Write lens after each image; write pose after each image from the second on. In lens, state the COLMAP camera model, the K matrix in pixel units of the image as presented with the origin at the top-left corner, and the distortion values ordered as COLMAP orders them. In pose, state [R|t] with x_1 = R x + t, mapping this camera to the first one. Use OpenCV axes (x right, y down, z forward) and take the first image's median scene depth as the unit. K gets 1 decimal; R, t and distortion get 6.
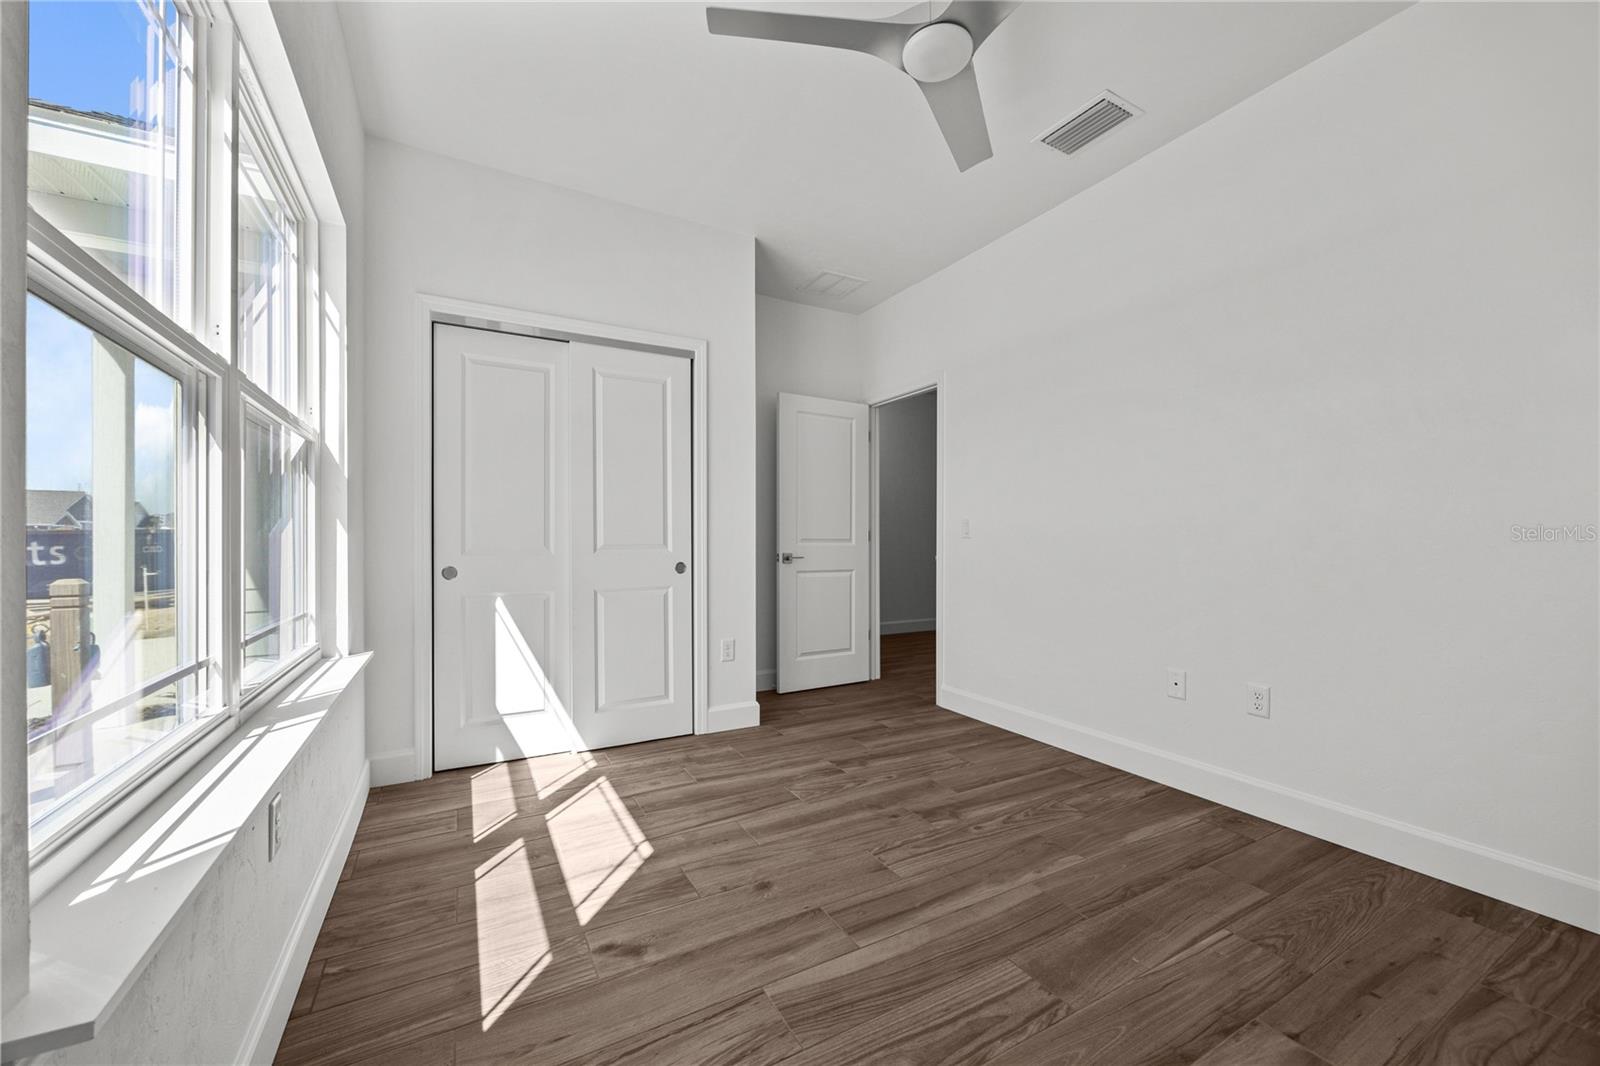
lens RADIAL K [[622.3, 0, 797.9], [0, 622.3, 535.2], [0, 0, 1]] dist [-0.001354, -0.000042]
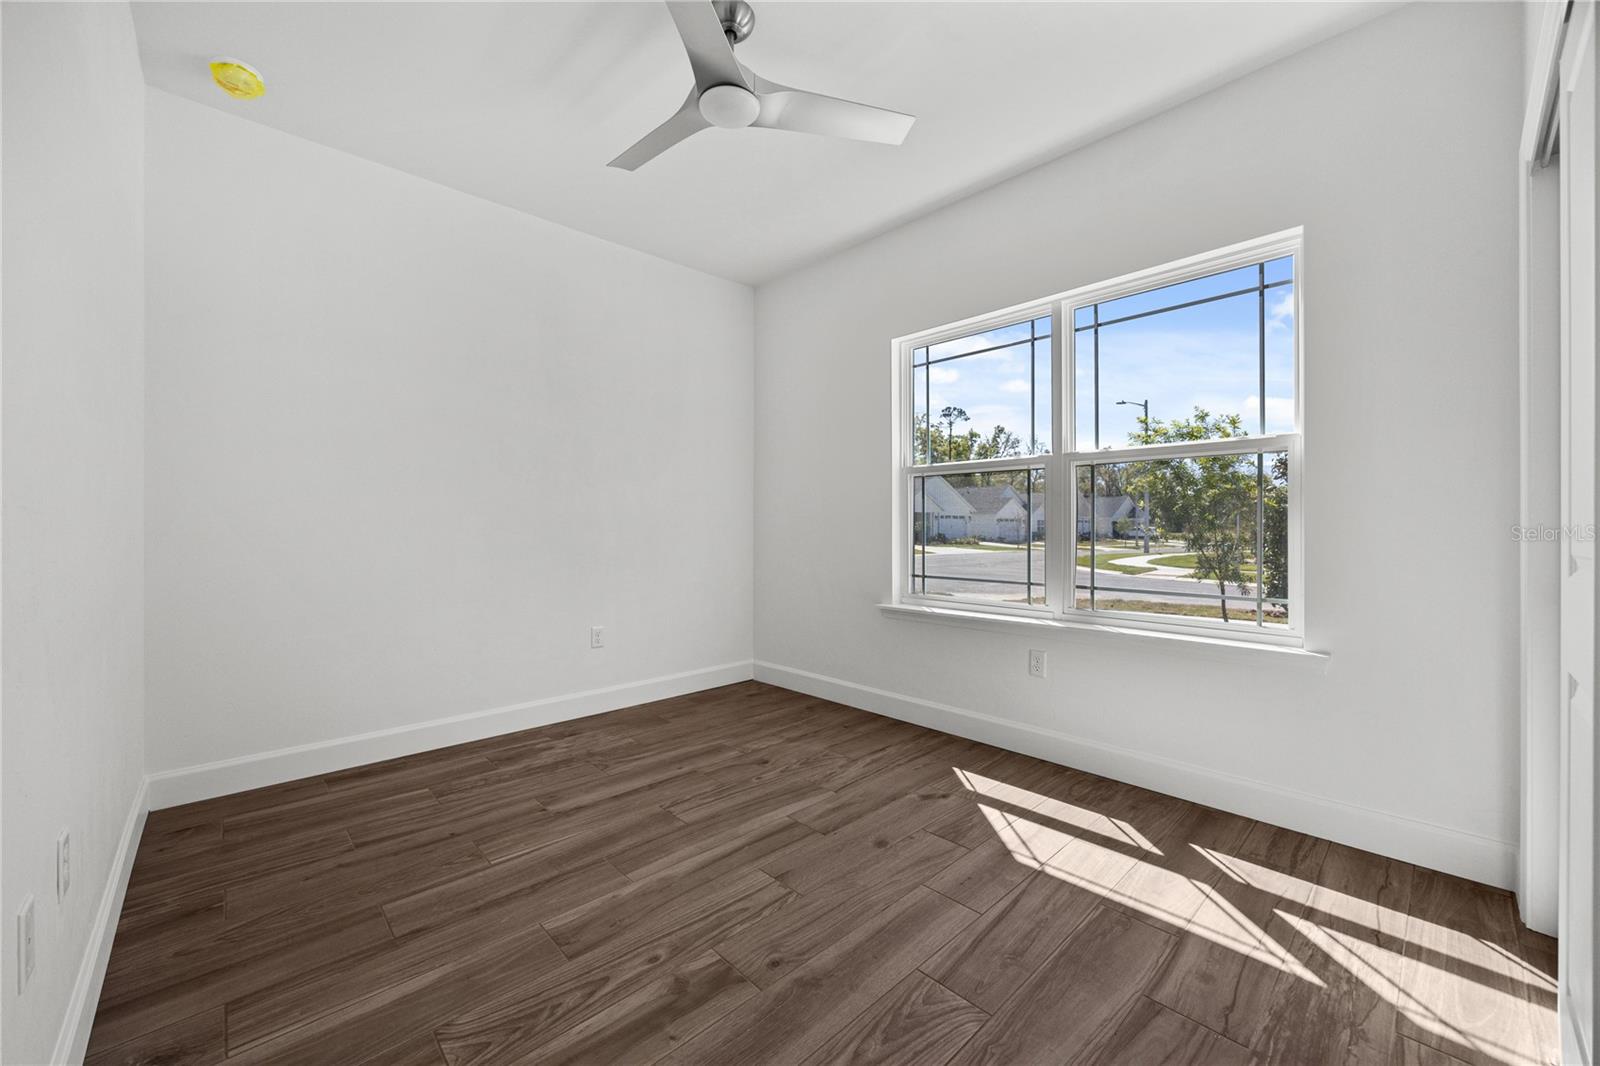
lens RADIAL K [[622.3, 0, 797.9], [0, 622.3, 535.2], [0, 0, 1]] dist [-0.001354, -0.000042]
pose [[-0.969803, 0.004610, -0.243846, 0.345097], [0.003776, 0.999985, 0.003886, 0.001514], [0.243861, 0.002847, -0.969806, 1.957606]]
